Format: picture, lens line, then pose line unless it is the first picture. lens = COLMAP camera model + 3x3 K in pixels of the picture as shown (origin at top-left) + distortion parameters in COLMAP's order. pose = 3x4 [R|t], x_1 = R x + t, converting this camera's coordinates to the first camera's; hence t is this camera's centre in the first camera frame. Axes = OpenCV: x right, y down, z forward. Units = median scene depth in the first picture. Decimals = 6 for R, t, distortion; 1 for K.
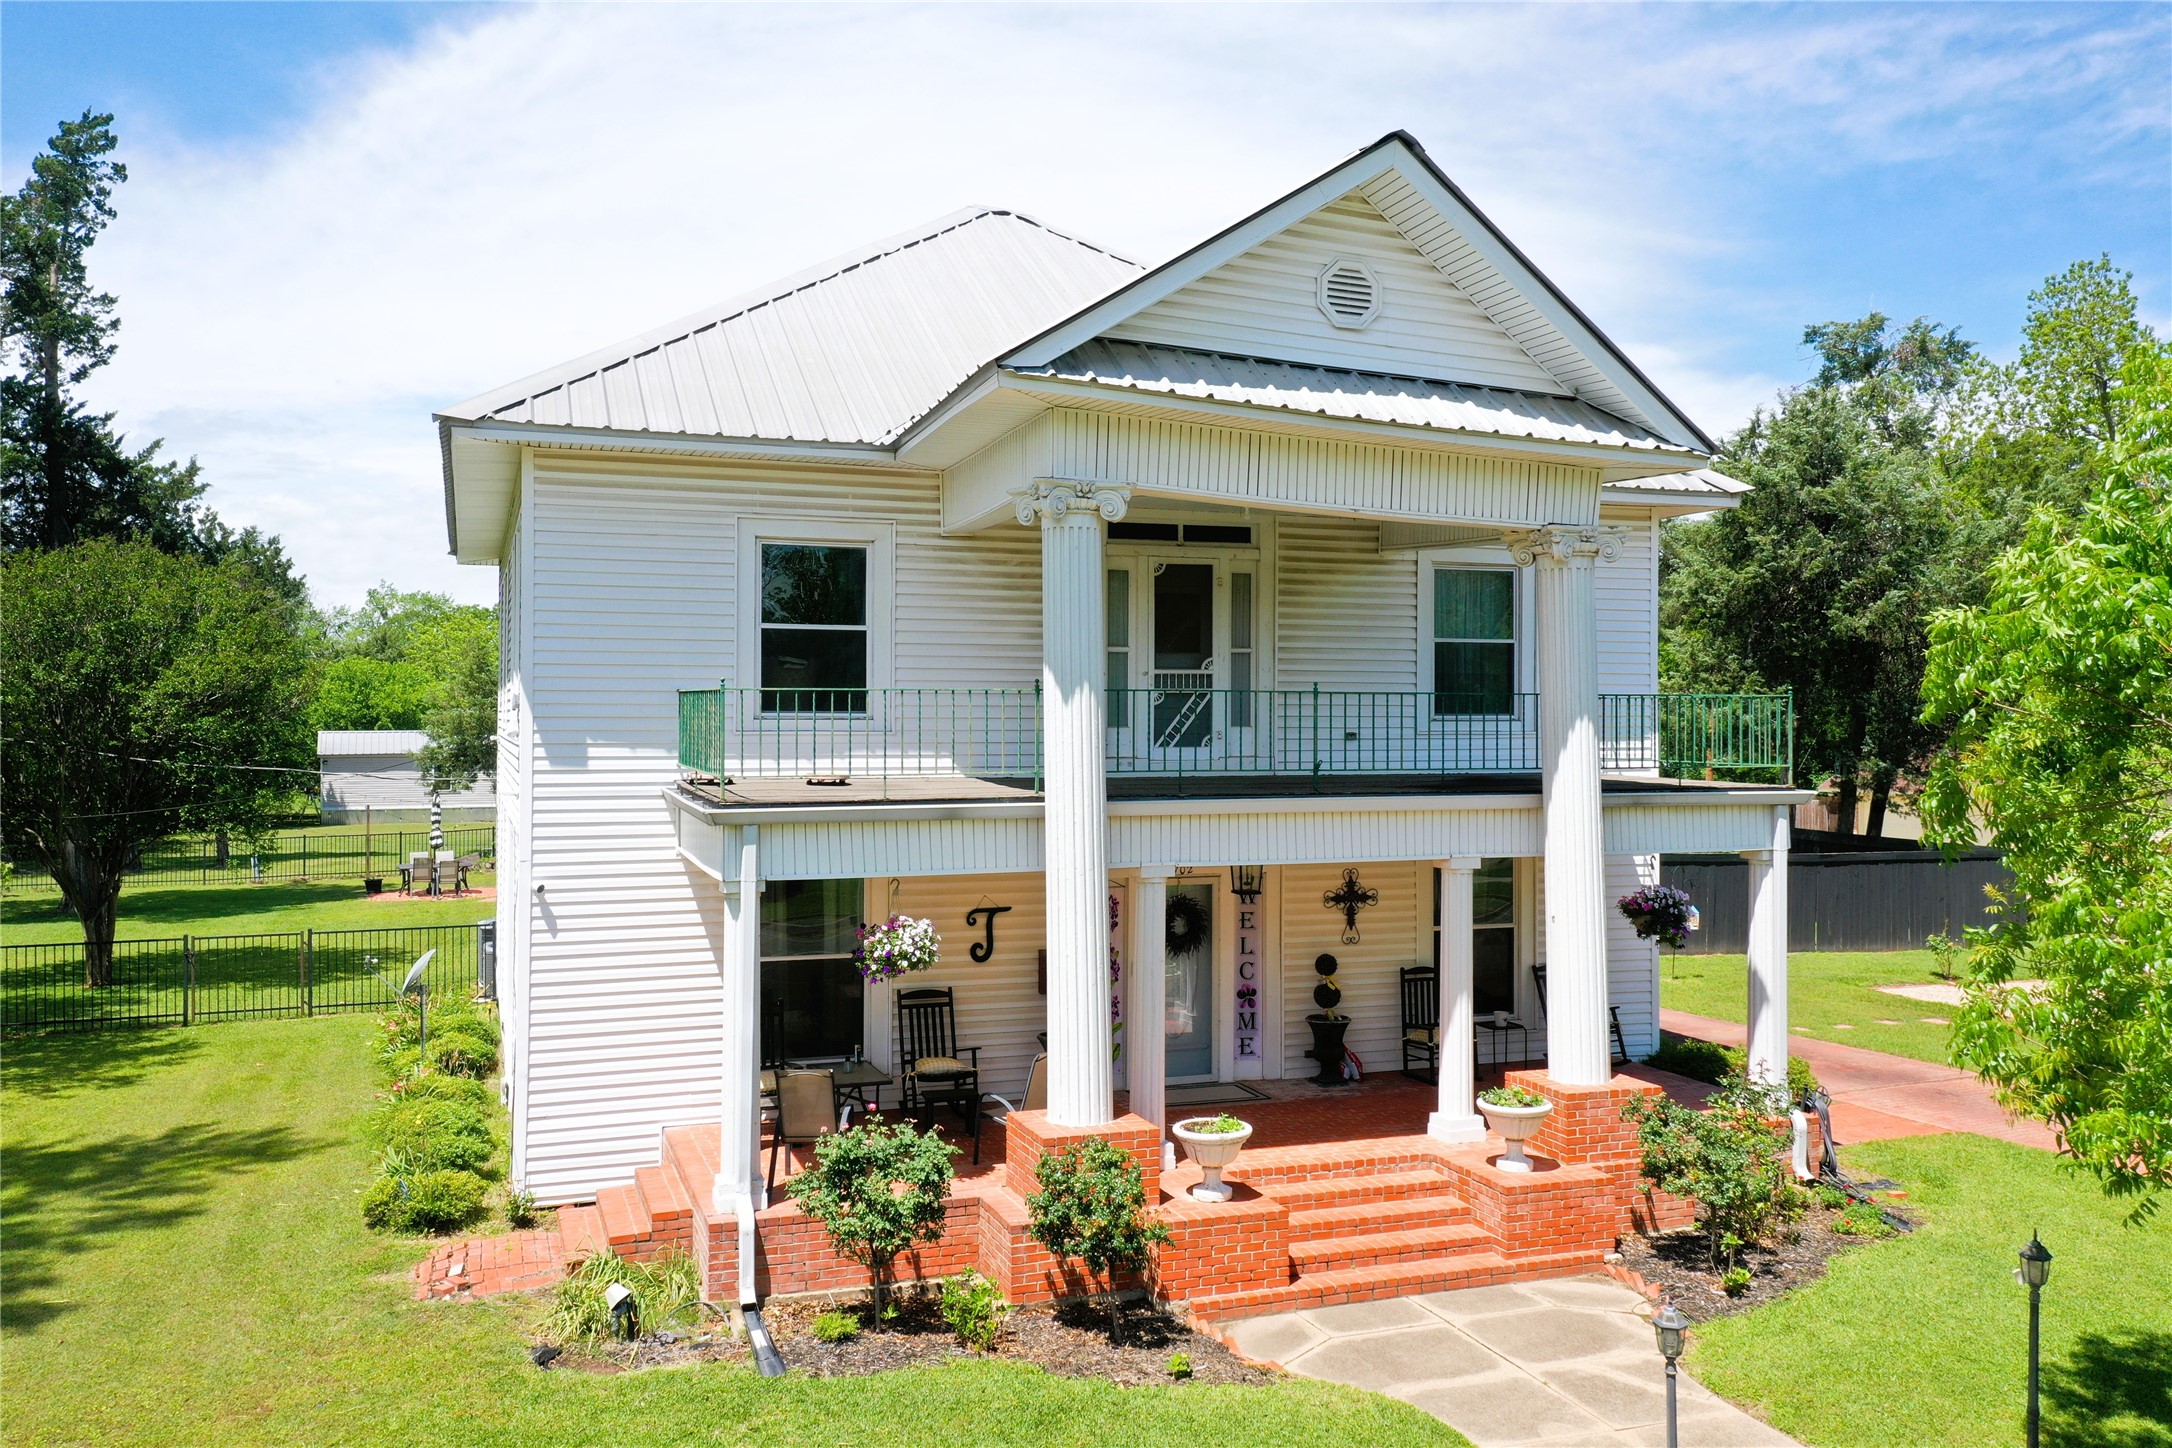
lens RADIAL K [[1741.6, 0, 1091.3], [0, 1741.6, 715.5], [0, 0, 1]] dist [0.029801, 0.017556]
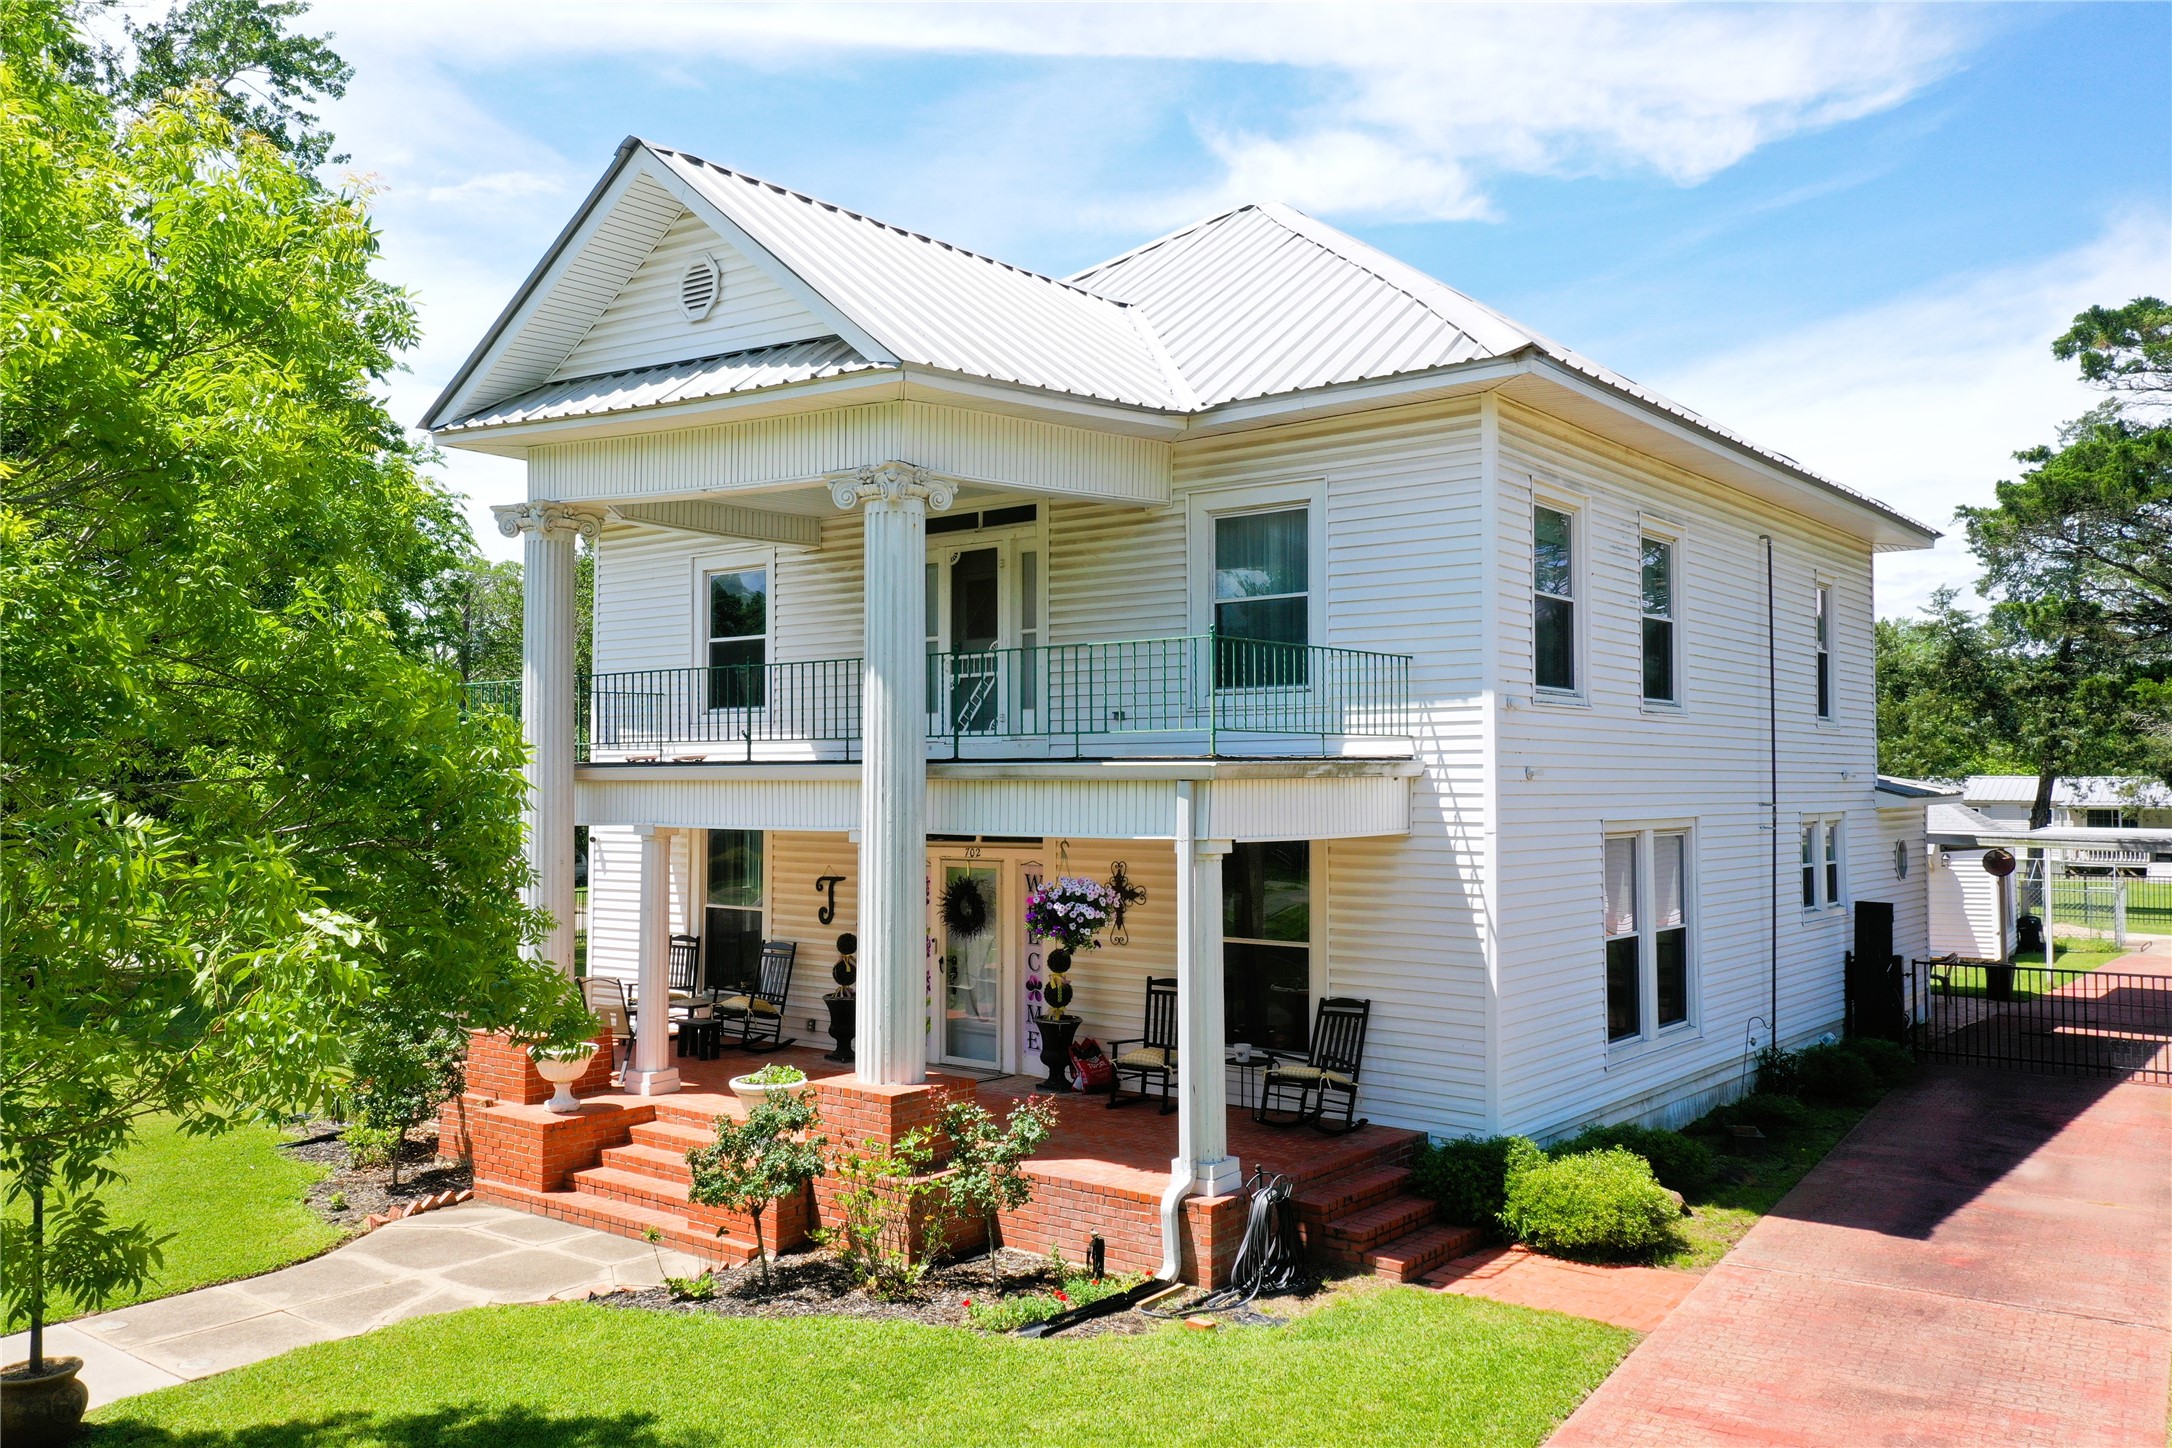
lens RADIAL K [[1741.6, 0, 1087.8], [0, 1741.6, 725.6], [0, 0, 1]] dist [0.029801, 0.017556]
pose [[0.518218, -0.030099, -0.854719, 0.955317], [0.003651, 0.999449, -0.032982, 0.048806], [0.855241, 0.013971, 0.518042, 0.537586]]
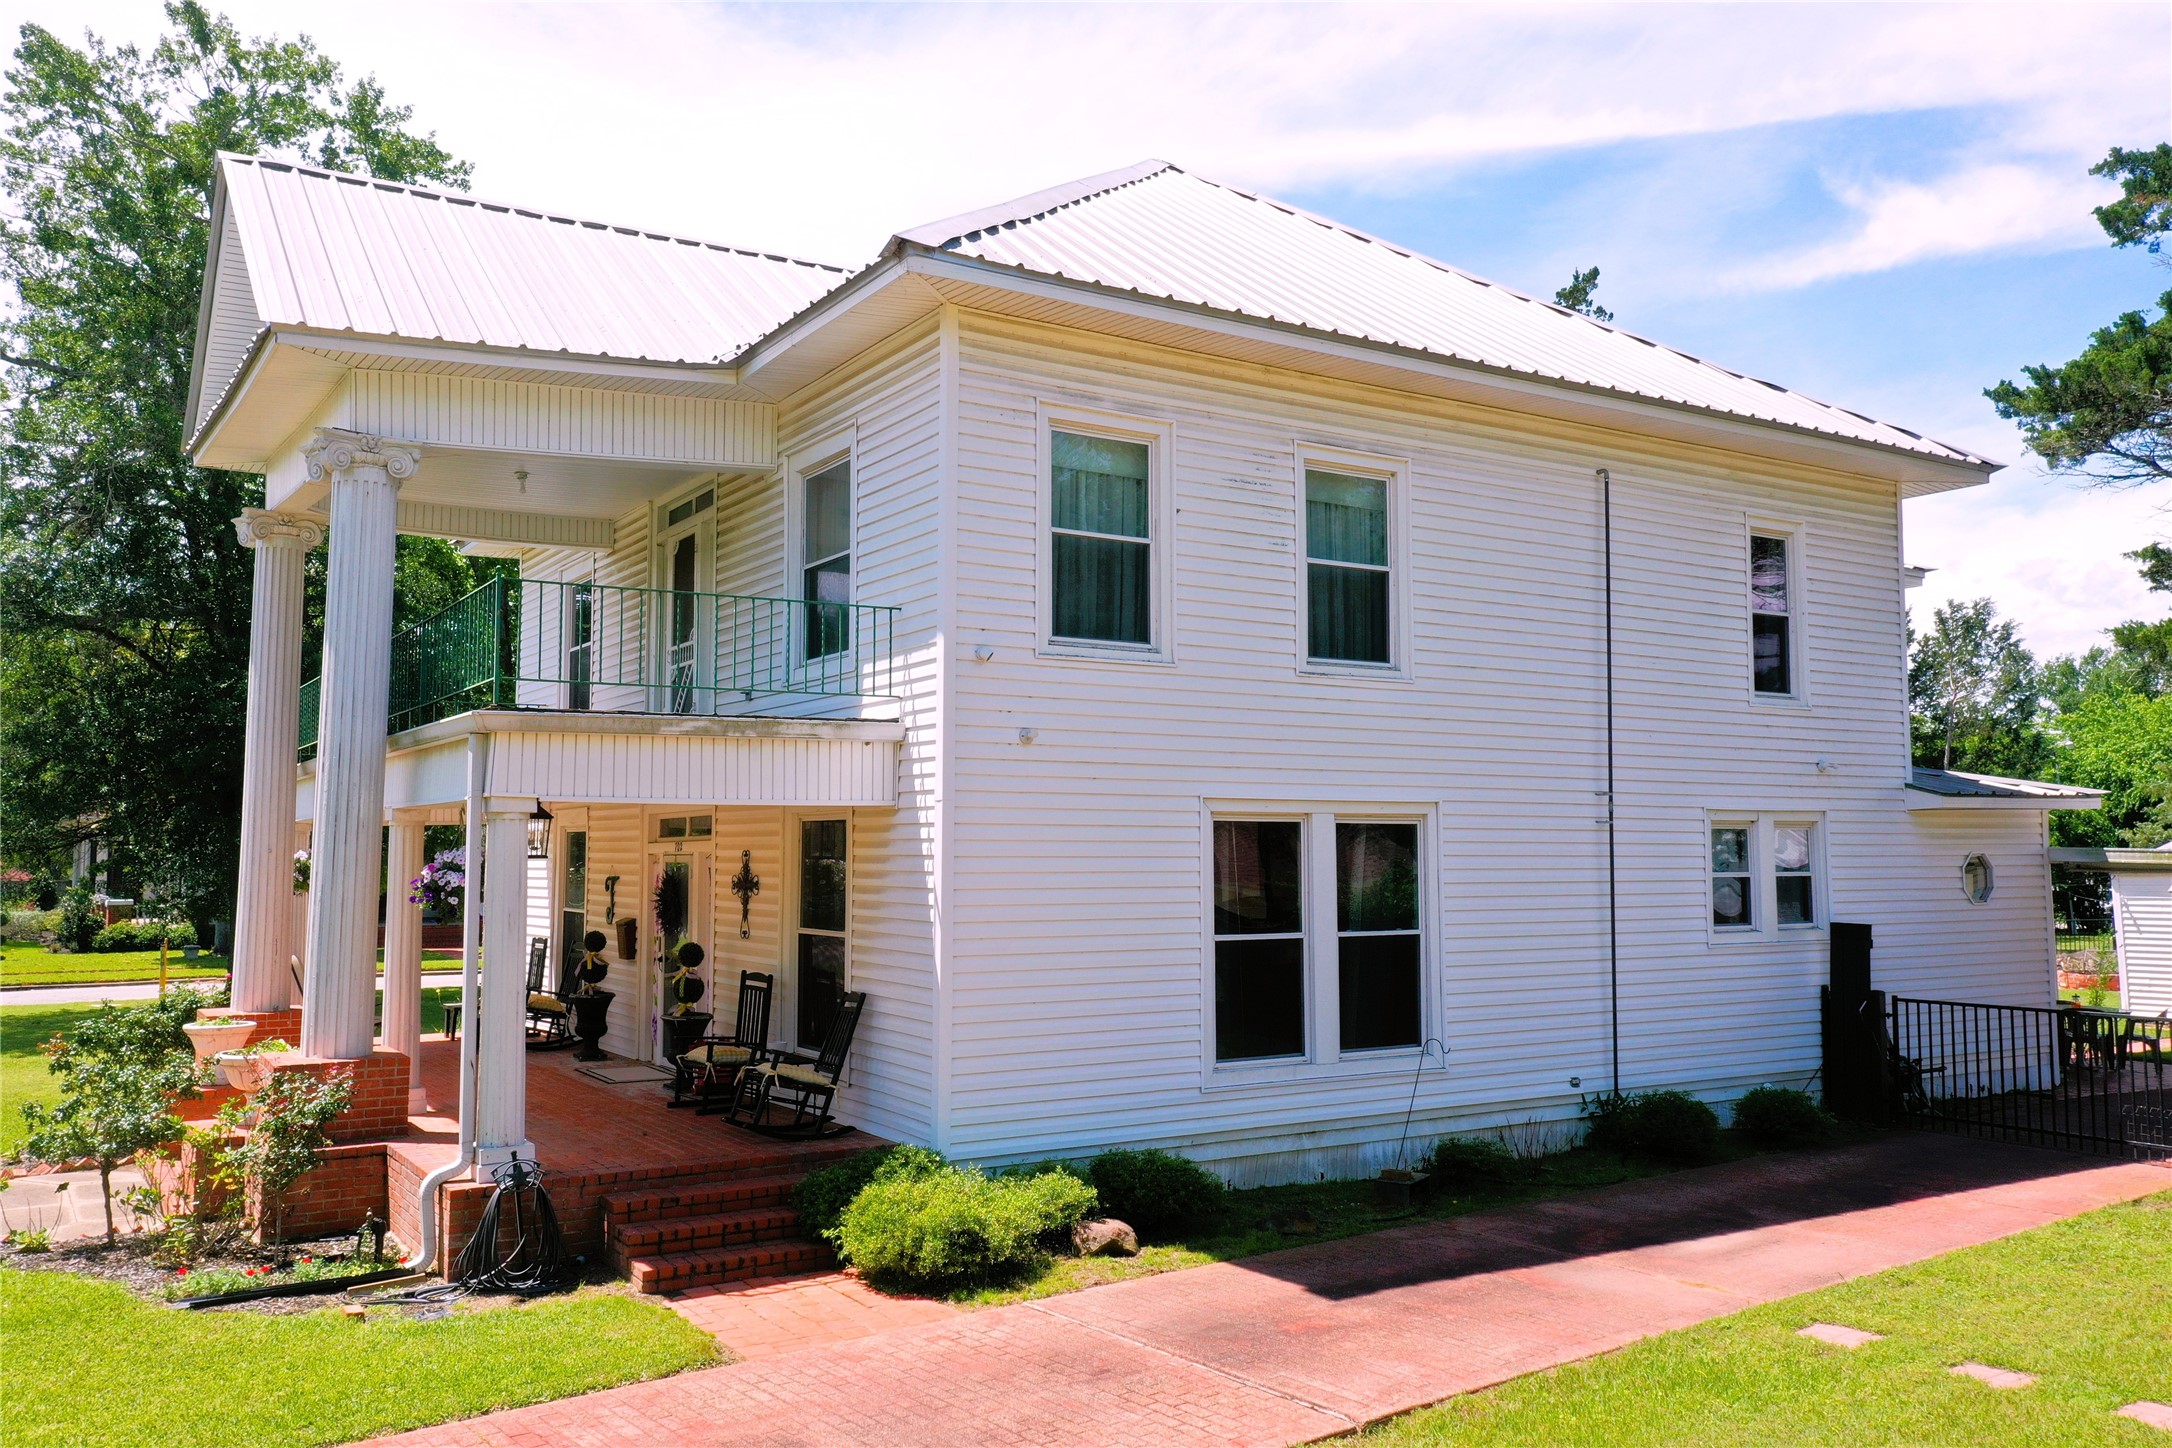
lens RADIAL K [[1741.6, 0, 1082.4], [0, 1741.6, 728.1], [0, 0, 1]] dist [0.029801, 0.017556]
pose [[0.199936, -0.072597, -0.977116, 1.065970], [0.004255, 0.997306, -0.073227, 0.095284], [0.979800, 0.010483, 0.199706, 1.032470]]
